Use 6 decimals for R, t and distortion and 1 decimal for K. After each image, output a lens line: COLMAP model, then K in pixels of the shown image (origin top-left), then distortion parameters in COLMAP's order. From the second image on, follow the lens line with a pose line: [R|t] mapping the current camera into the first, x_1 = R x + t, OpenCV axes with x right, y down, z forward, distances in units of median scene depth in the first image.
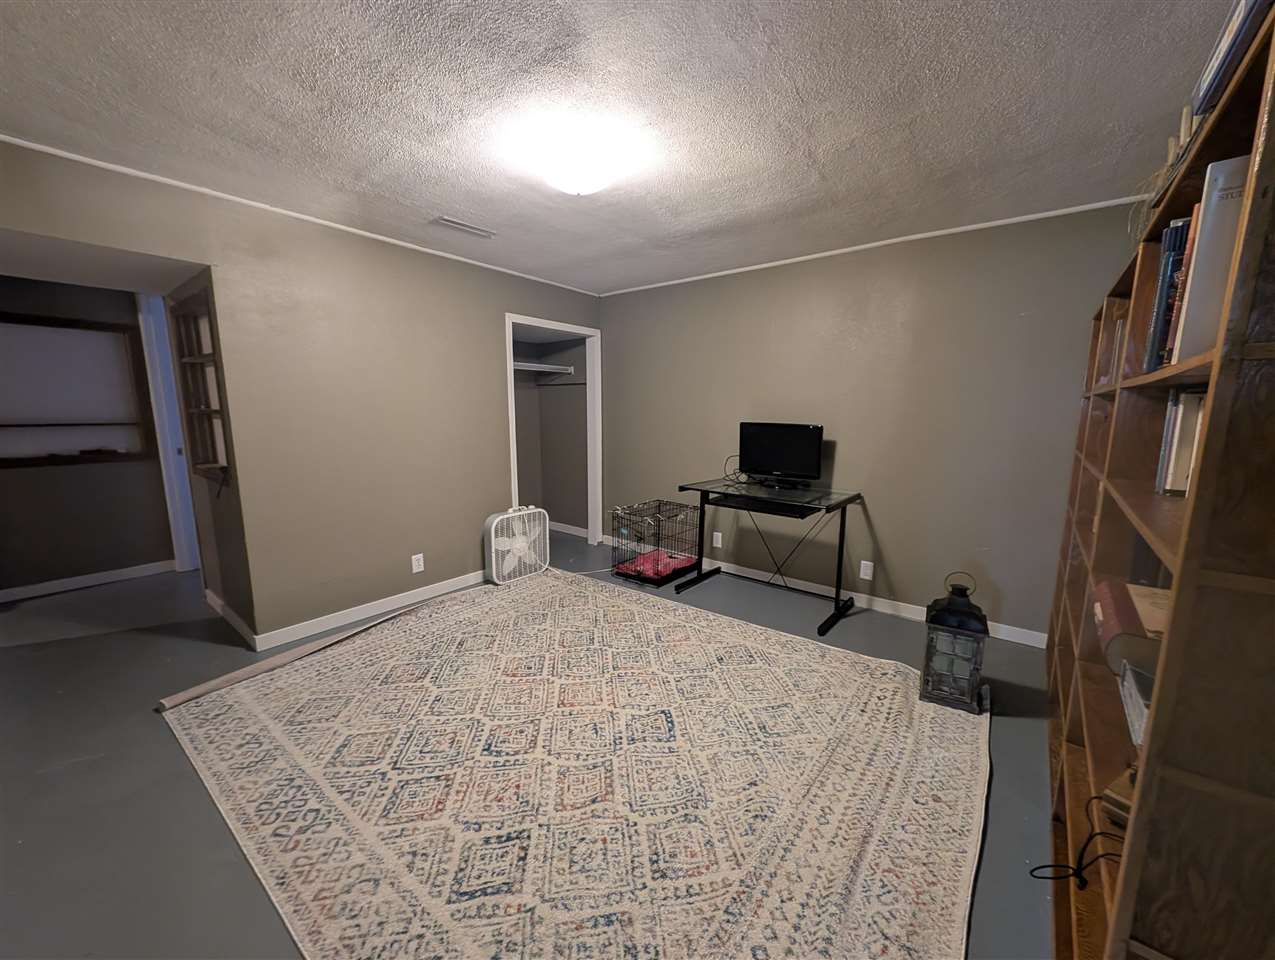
lens RADIAL K [[475.8, 0, 633.2], [0, 475.8, 479.4], [0, 0, 1]] dist [0.003968, -0.000319]
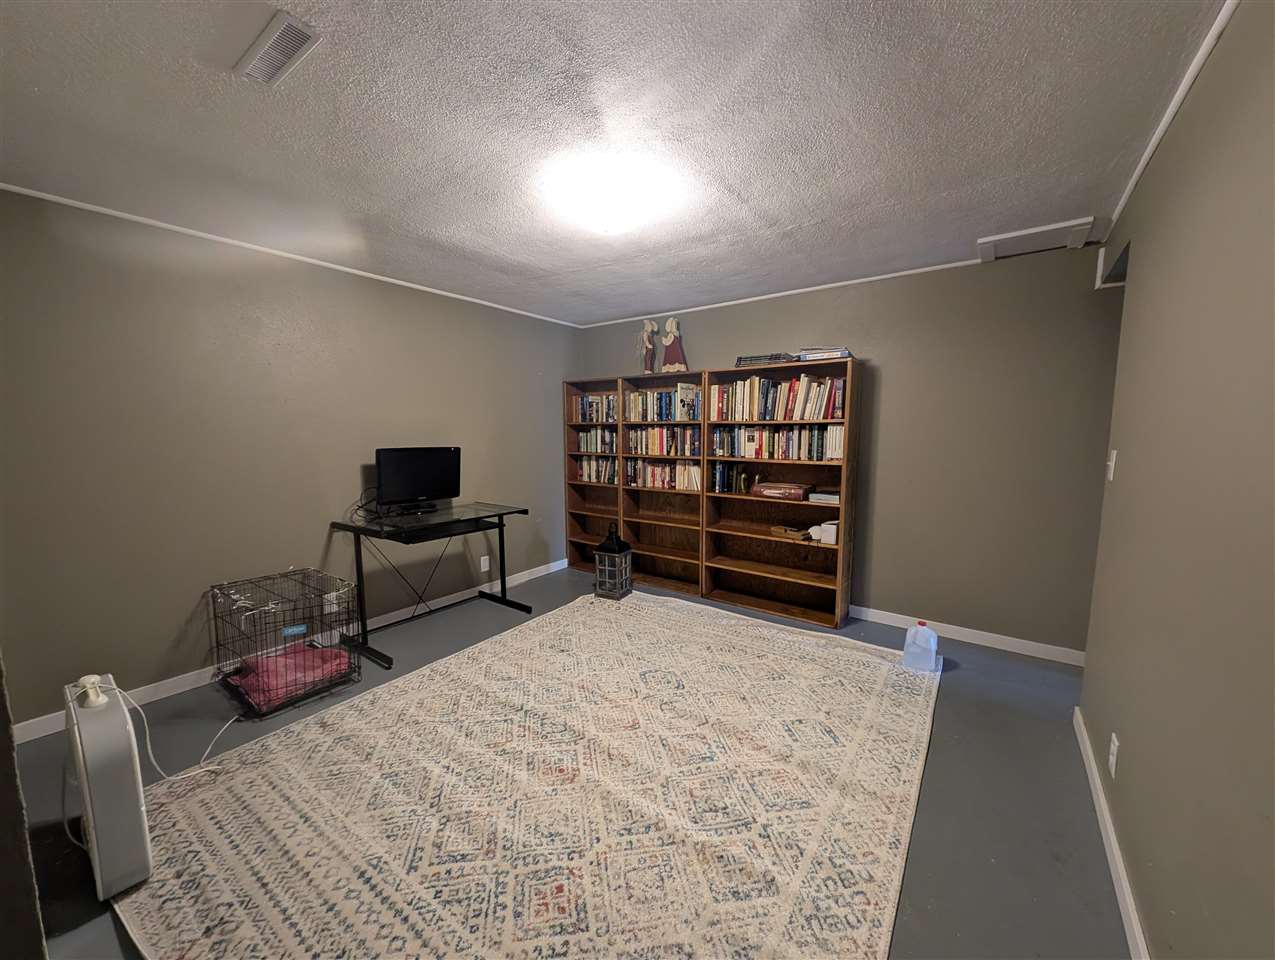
lens RADIAL K [[475.8, 0, 636.0], [0, 475.8, 484.1], [0, 0, 1]] dist [0.003968, -0.000319]
pose [[-0.009381, -0.124044, 0.992232, -0.840397], [0.154051, 0.980251, 0.124002, -0.120107], [-0.988018, 0.154018, 0.009913, 0.700262]]
